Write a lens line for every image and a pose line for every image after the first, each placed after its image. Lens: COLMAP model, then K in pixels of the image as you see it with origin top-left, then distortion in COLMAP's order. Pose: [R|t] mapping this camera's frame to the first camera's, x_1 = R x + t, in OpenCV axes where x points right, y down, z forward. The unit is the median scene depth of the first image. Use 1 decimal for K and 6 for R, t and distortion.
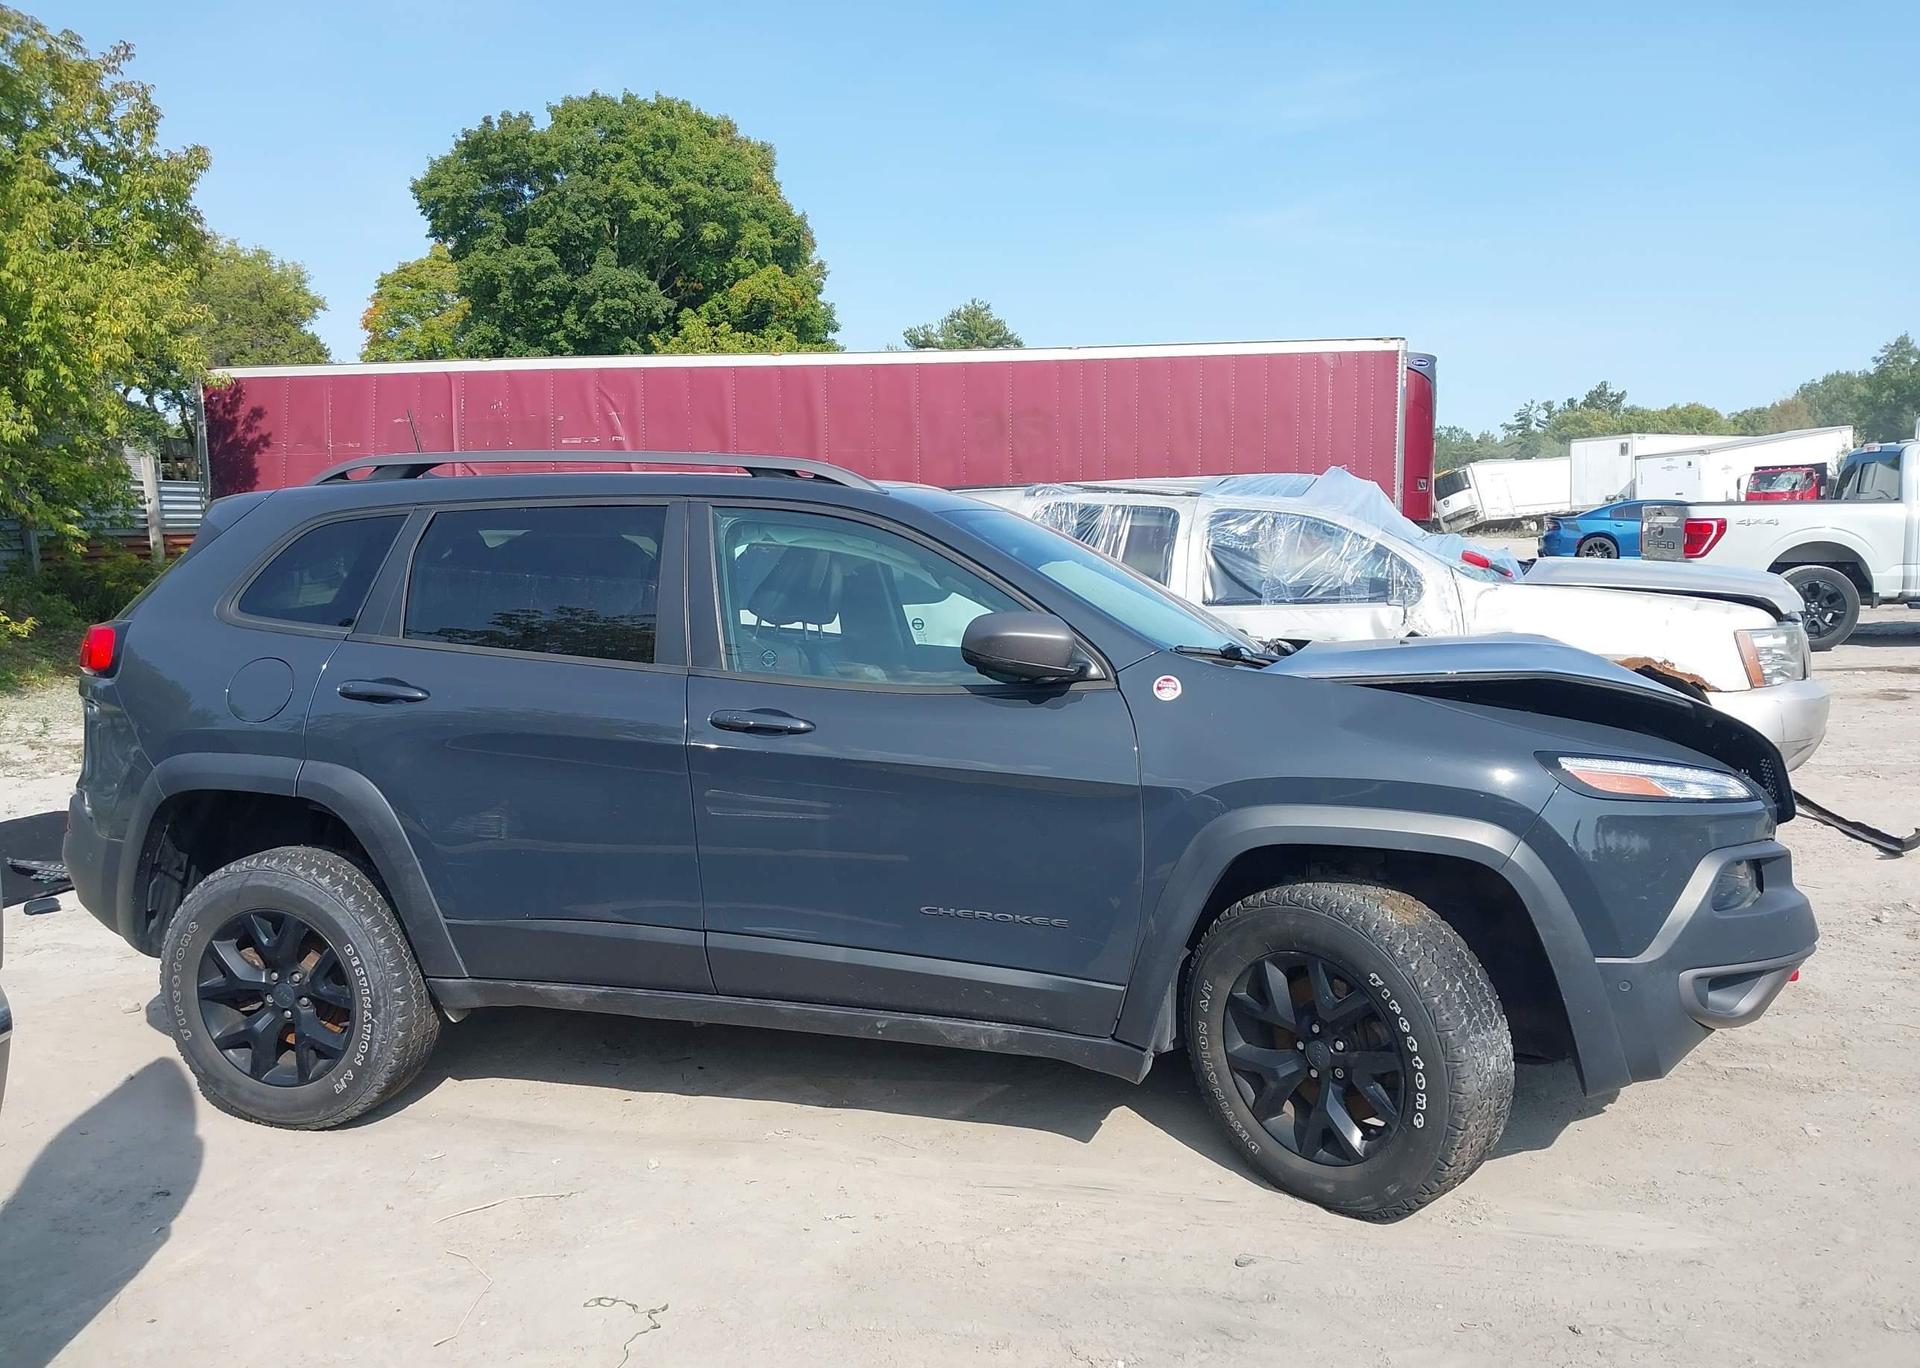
lens RADIAL K [[1494.5, 0, 966.2], [0, 1494.5, 727.4], [0, 0, 1]] dist [0.155236, -0.308578]
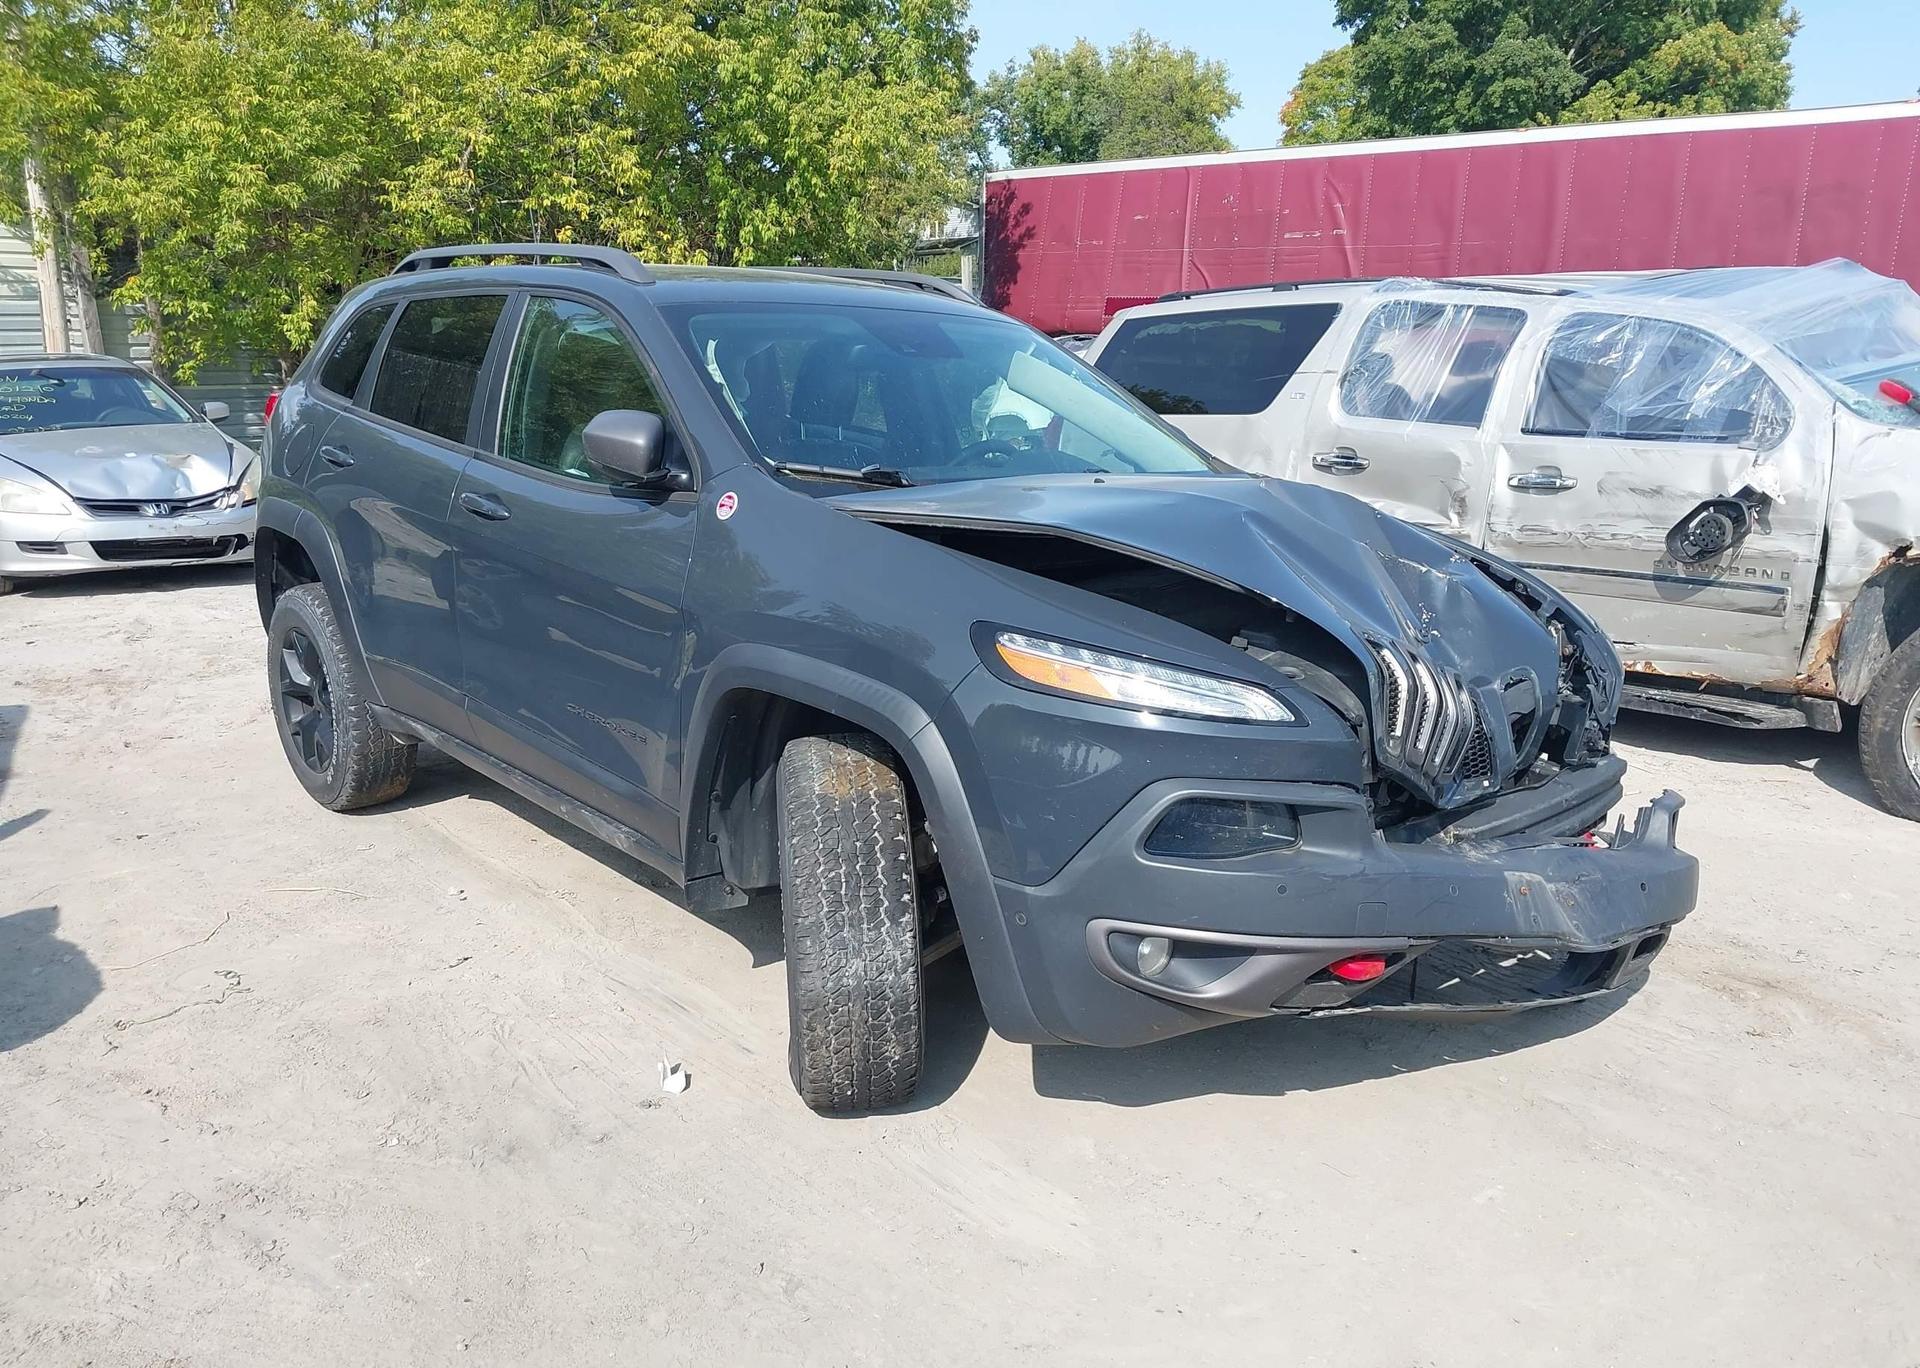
lens RADIAL K [[1505.7, 0, 970.9], [0, 1505.7, 734.3], [0, 0, 1]] dist [0.013226, -0.007609]
pose [[0.834571, 0.163965, -0.525934, 0.349447], [-0.093318, 0.982961, 0.158366, -0.022090], [0.542939, -0.083089, 0.835651, 0.138971]]
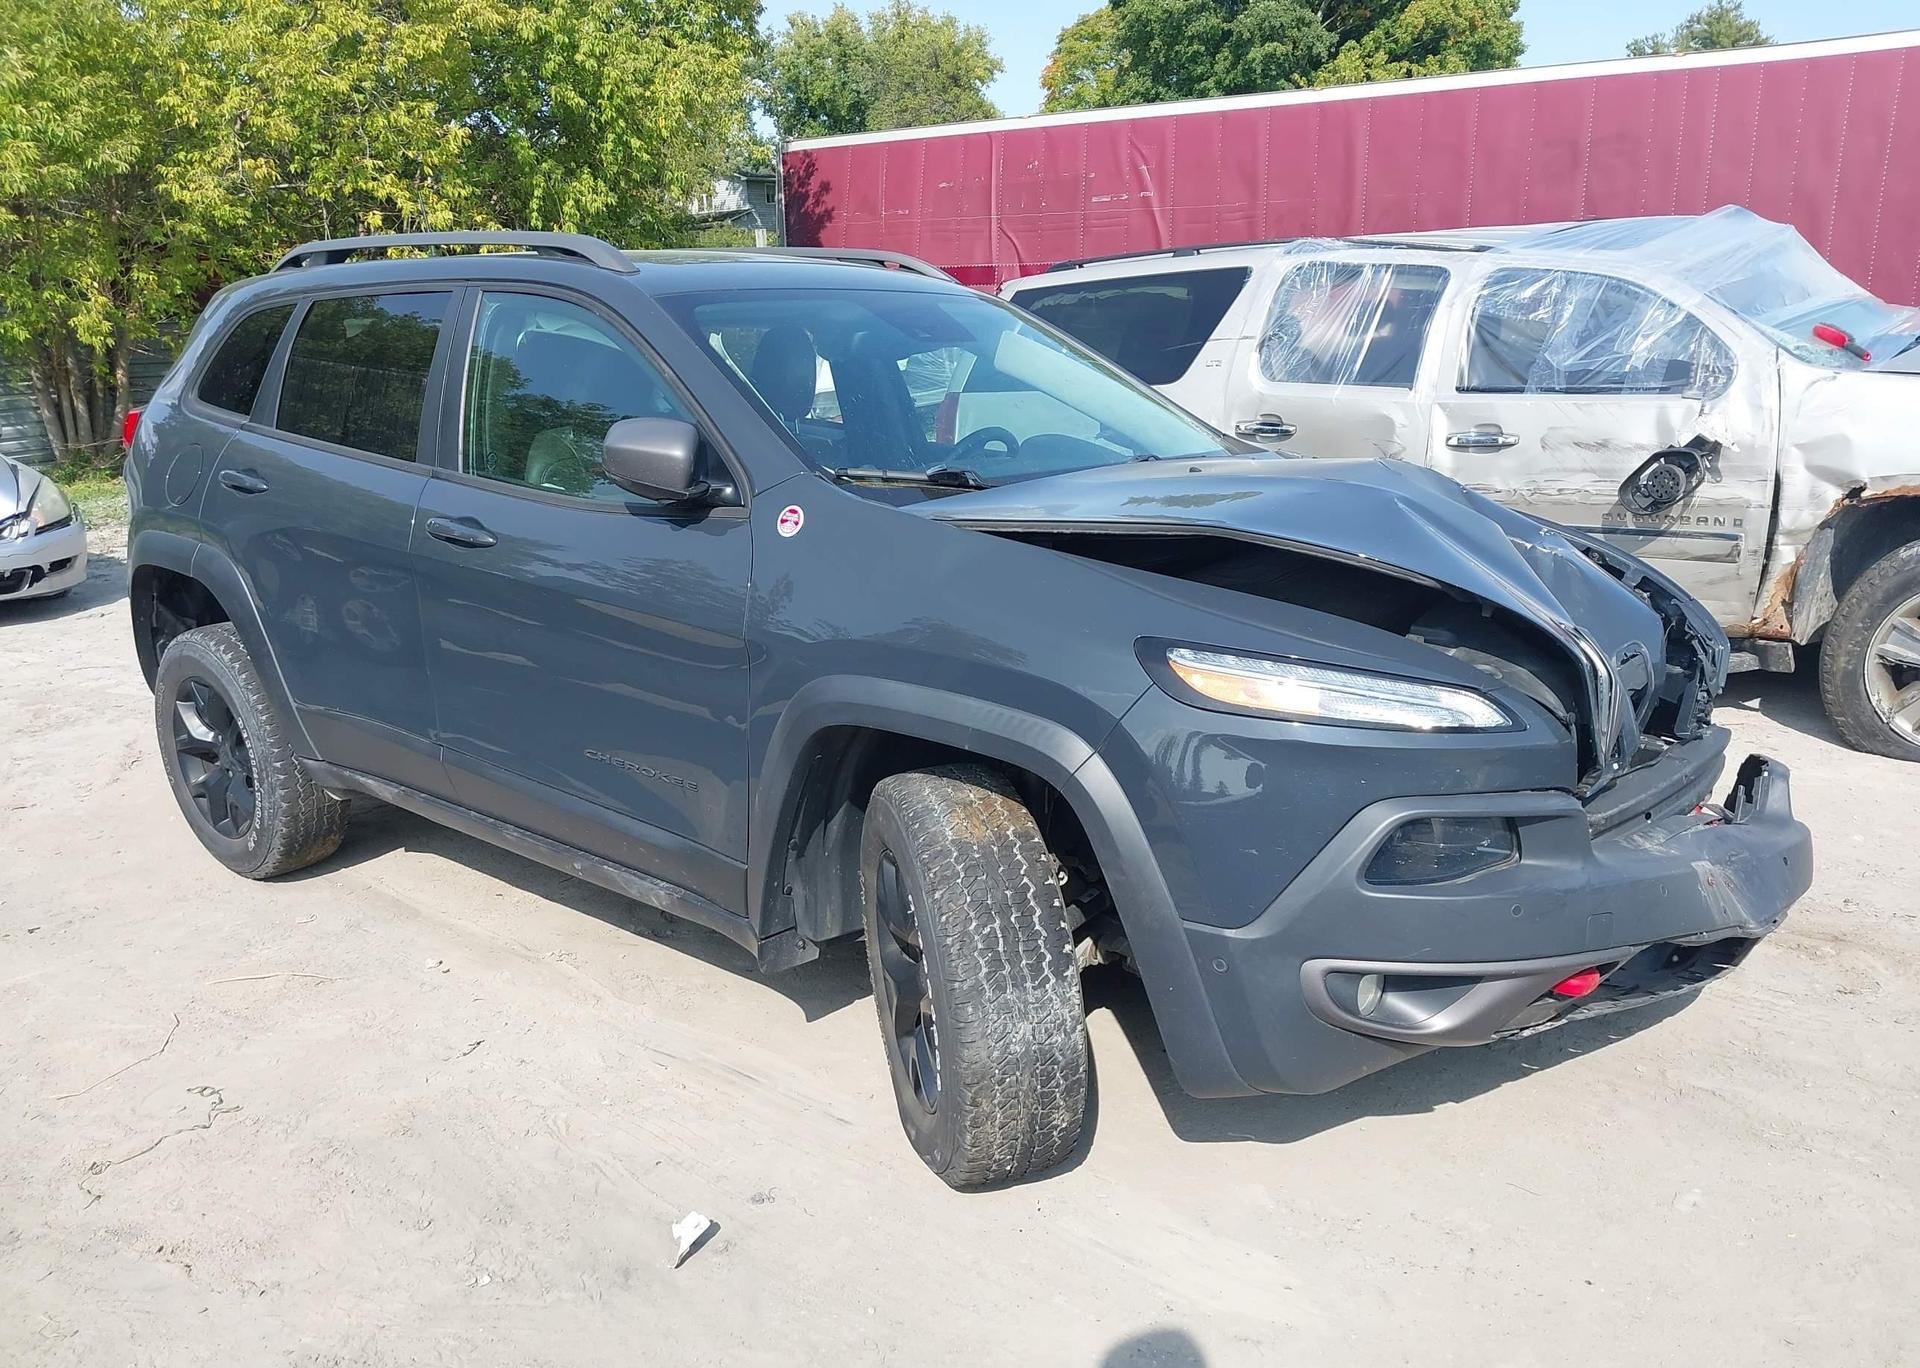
lens RADIAL K [[1505.7, 0, 970.9], [0, 1505.7, 734.3], [0, 0, 1]] dist [0.013226, -0.007609]
pose [[0.906666, 0.107800, -0.407844, 0.260337], [-0.041914, 0.985034, 0.167185, -0.024060], [0.419763, -0.134486, 0.897615, 0.134140]]
